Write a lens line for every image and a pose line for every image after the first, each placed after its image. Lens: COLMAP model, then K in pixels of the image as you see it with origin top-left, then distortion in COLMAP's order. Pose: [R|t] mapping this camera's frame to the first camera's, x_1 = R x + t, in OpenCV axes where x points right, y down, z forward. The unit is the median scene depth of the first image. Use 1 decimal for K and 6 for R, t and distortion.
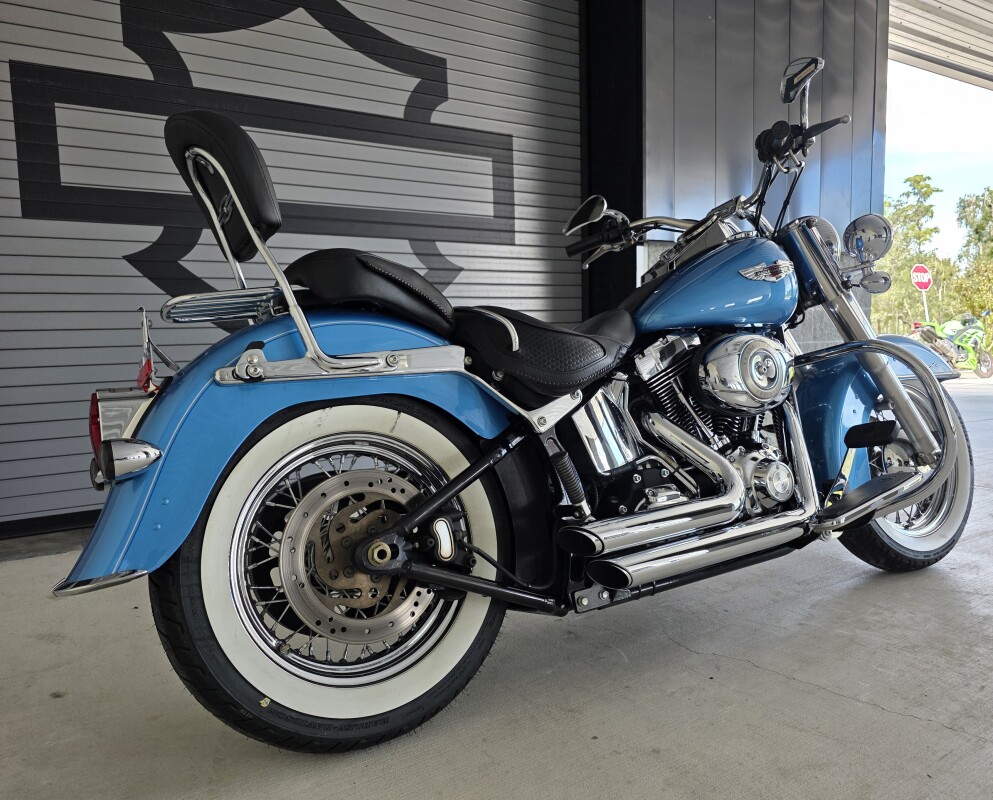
lens RADIAL K [[744.9, 0, 515.5], [0, 744.9, 400.5], [0, 0, 1]] dist [0.025019, -0.009888]
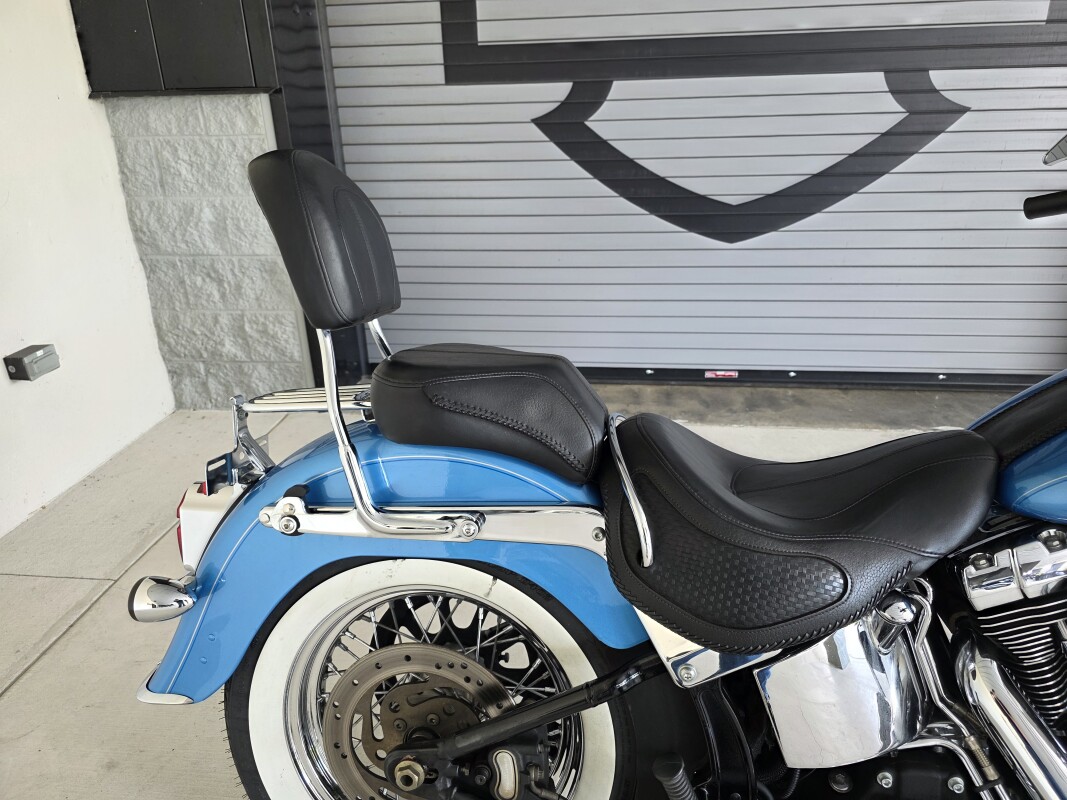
lens RADIAL K [[718.5, 0, 538.2], [0, 718.5, 390.7], [0, 0, 1]] dist [0.007647, -0.006176]
pose [[0.763478, 0.254702, -0.593488, 0.186450], [-0.048298, 0.938893, 0.340805, -0.305354], [0.644025, -0.231533, 0.729126, 0.444258]]
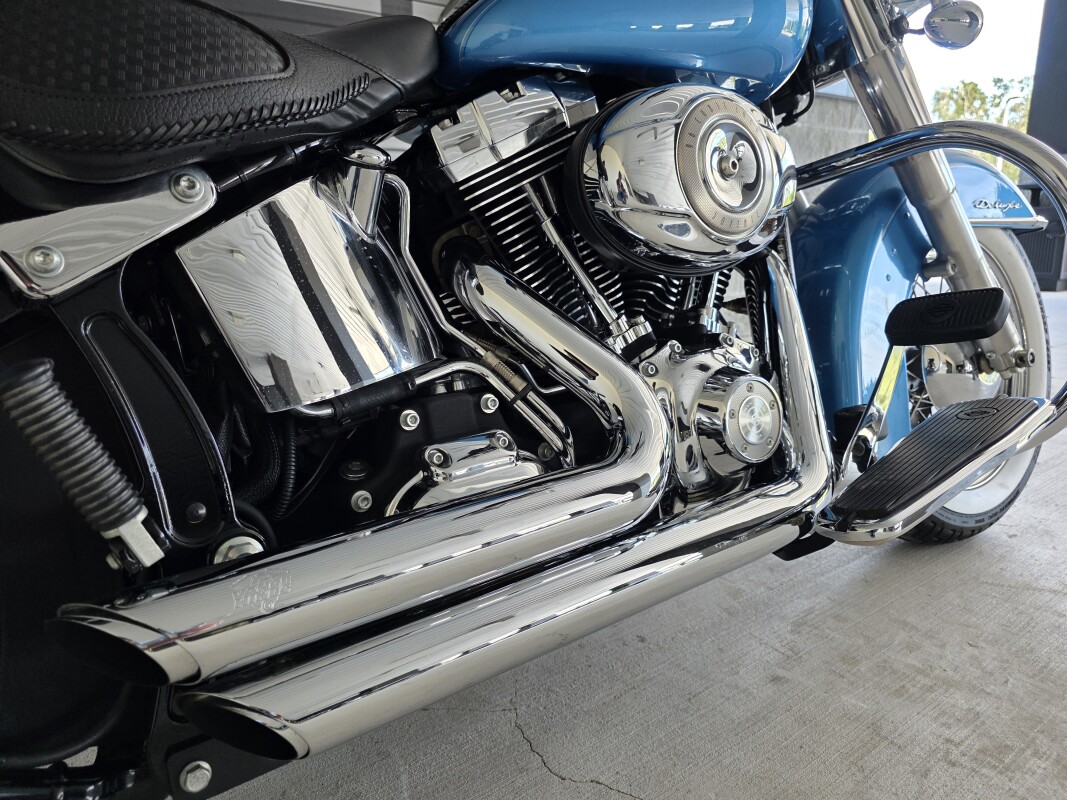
lens RADIAL K [[718.5, 0, 532.7], [0, 718.5, 395.7], [0, 0, 1]] dist [0.007647, -0.006176]
pose [[0.998729, 0.003193, 0.050293, 0.184968], [-0.010558, 0.989101, 0.146860, 0.029293], [-0.049276, -0.147204, 0.987878, 0.539403]]
